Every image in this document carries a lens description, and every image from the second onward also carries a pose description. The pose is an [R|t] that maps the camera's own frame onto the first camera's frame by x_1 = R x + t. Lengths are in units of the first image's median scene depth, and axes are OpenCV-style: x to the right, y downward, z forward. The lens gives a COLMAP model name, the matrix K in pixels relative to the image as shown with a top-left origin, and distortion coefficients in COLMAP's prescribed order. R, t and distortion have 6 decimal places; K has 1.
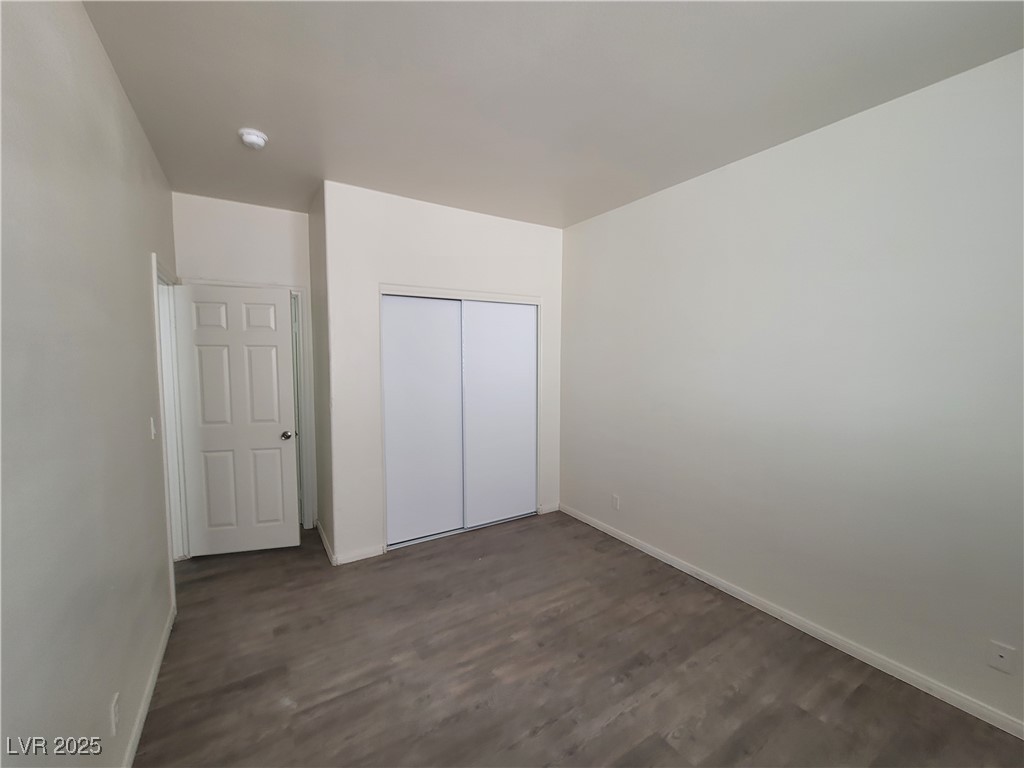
lens RADIAL K [[417.3, 0, 512.0], [0, 417.3, 384.0], [0, 0, 1]] dist [-0.003373, 0.000408]
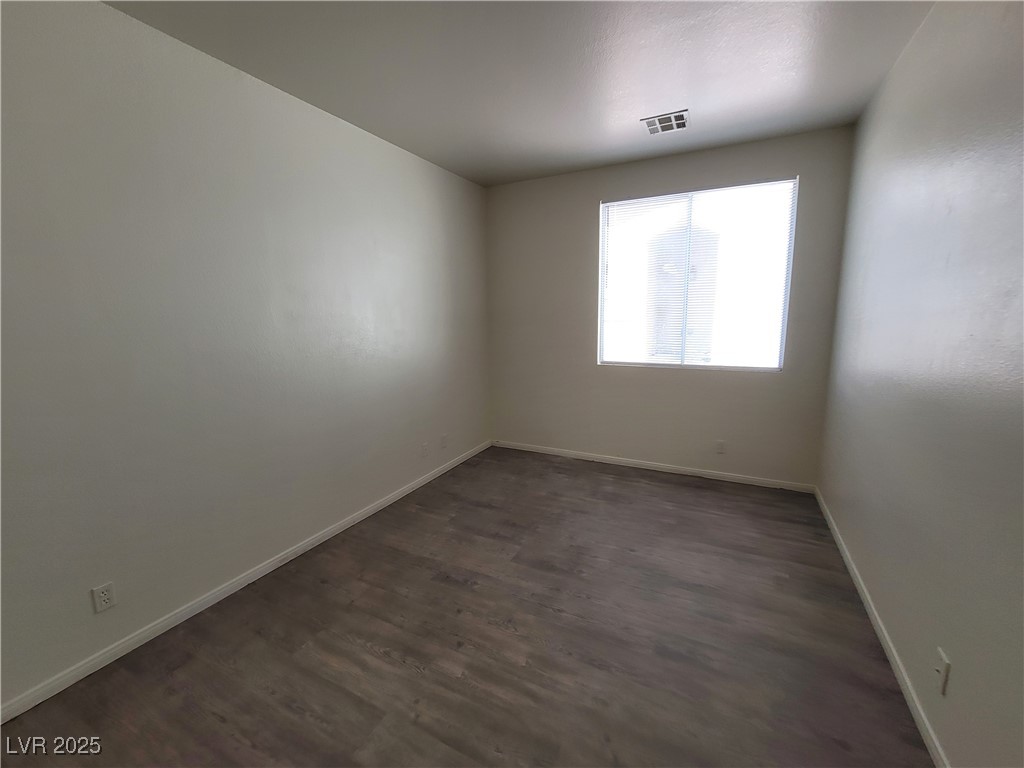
lens RADIAL K [[417.3, 0, 512.0], [0, 417.3, 384.0], [0, 0, 1]] dist [-0.003373, 0.000408]
pose [[-0.509964, -0.139415, 0.848823, -0.668067], [0.069593, 0.976857, 0.202255, -0.066613], [-0.857376, 0.162215, -0.488459, 1.296865]]
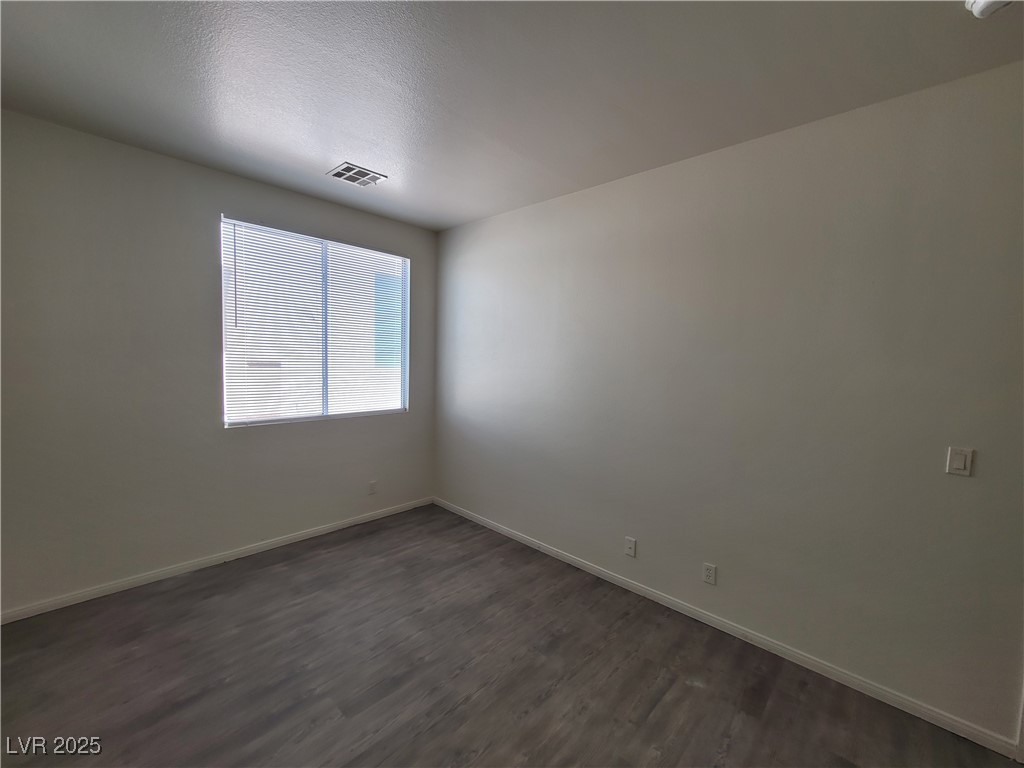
lens RADIAL K [[419.6, 0, 515.7], [0, 419.6, 386.0], [0, 0, 1]] dist [-0.000290, 0.000469]
pose [[-0.968258, -0.013550, -0.249587, 0.174036], [-0.047472, 0.990324, 0.130403, -0.106242], [0.245405, 0.138112, -0.959532, 1.587820]]
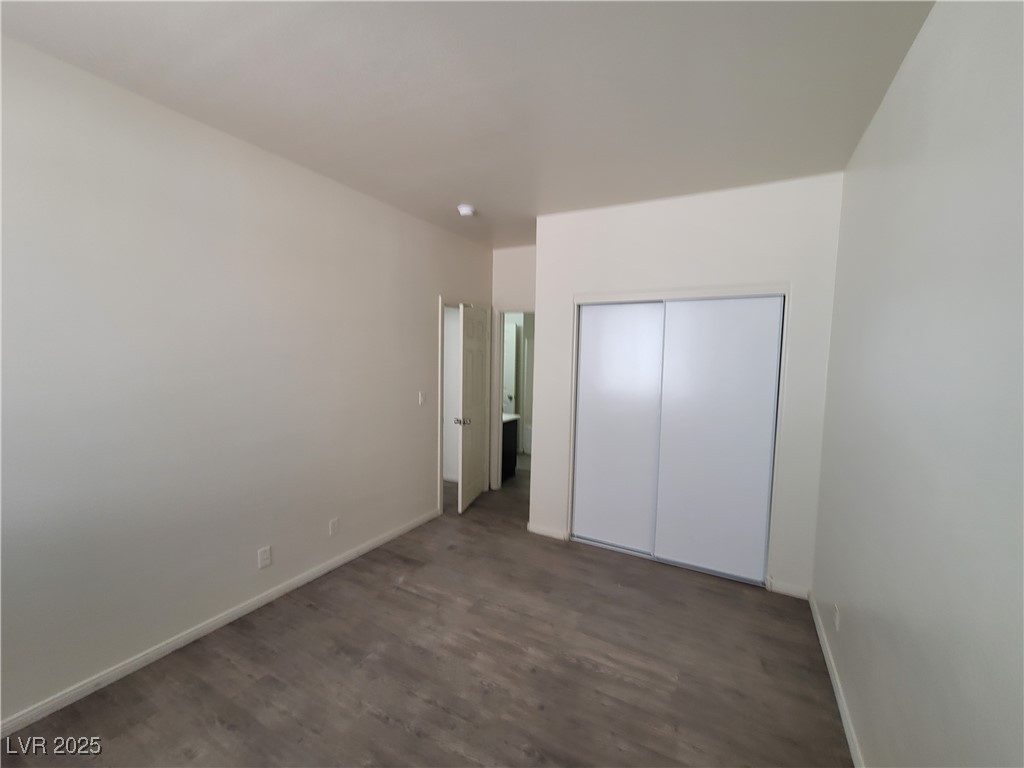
lens RADIAL K [[417.6, 0, 511.6], [0, 417.6, 387.7], [0, 0, 1]] dist [-0.001589, 0.000160]
pose [[0.482520, 0.078868, -0.872327, 0.853032], [-0.078924, 0.995801, 0.046376, -0.053747], [0.872322, 0.046470, 0.486719, 0.489481]]
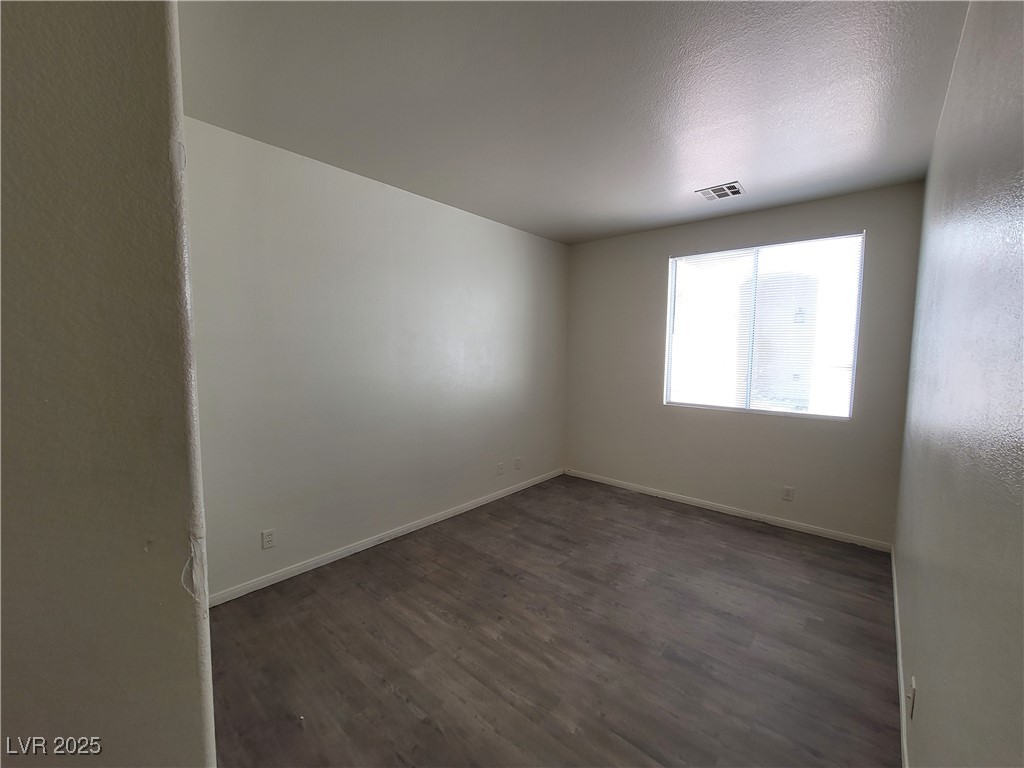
lens RADIAL K [[417.3, 0, 512.0], [0, 417.3, 384.0], [0, 0, 1]] dist [-0.003373, 0.000408]
pose [[-0.283876, -0.082954, 0.955266, -0.951497], [0.050365, 0.993585, 0.101249, -0.080445], [-0.957537, 0.076854, -0.277877, 1.277287]]
